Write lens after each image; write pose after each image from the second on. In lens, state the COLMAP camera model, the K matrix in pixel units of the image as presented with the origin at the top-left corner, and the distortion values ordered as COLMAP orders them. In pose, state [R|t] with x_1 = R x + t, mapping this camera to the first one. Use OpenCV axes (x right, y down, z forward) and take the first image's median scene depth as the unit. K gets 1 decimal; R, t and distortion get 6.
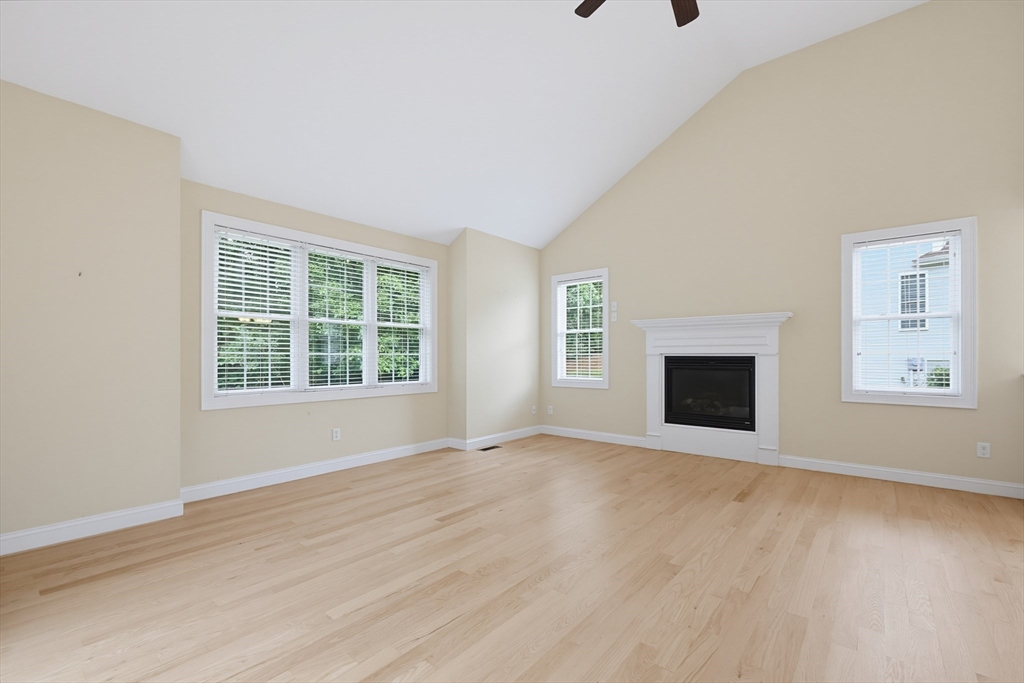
lens RADIAL K [[438.0, 0, 513.5], [0, 438.0, 356.6], [0, 0, 1]] dist [-0.002771, -0.000190]
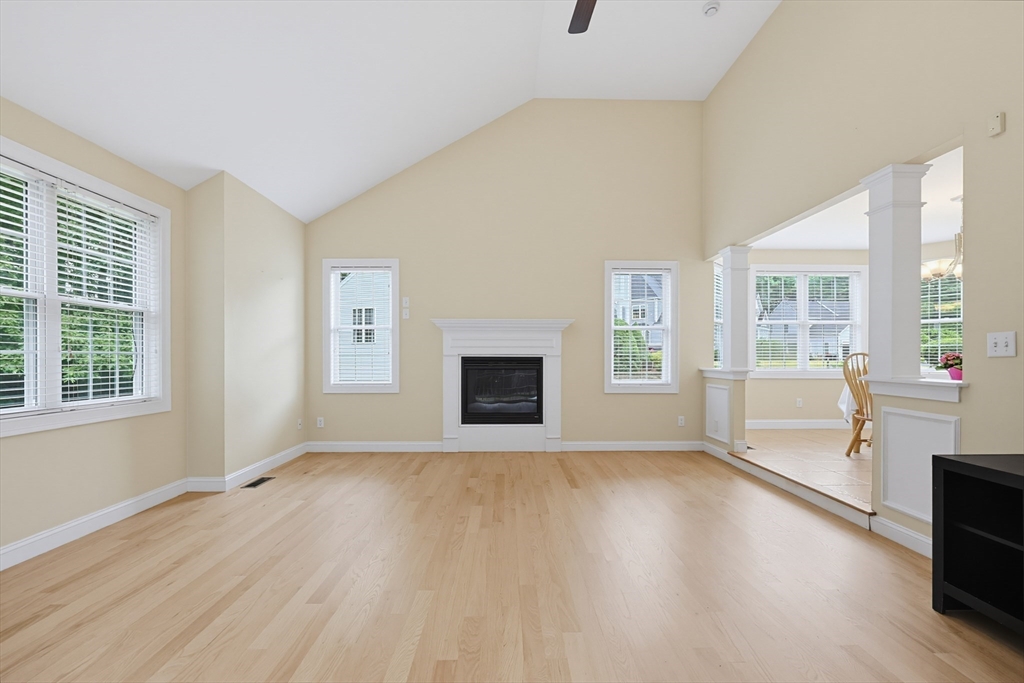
lens RADIAL K [[440.7, 0, 514.9], [0, 440.7, 358.4], [0, 0, 1]] dist [0.000516, 0.000008]
pose [[0.756329, 0.000091, 0.654192, -0.223115], [-0.001606, 0.999997, 0.001718, 0.000832], [-0.654190, -0.002349, 0.756327, 0.173380]]
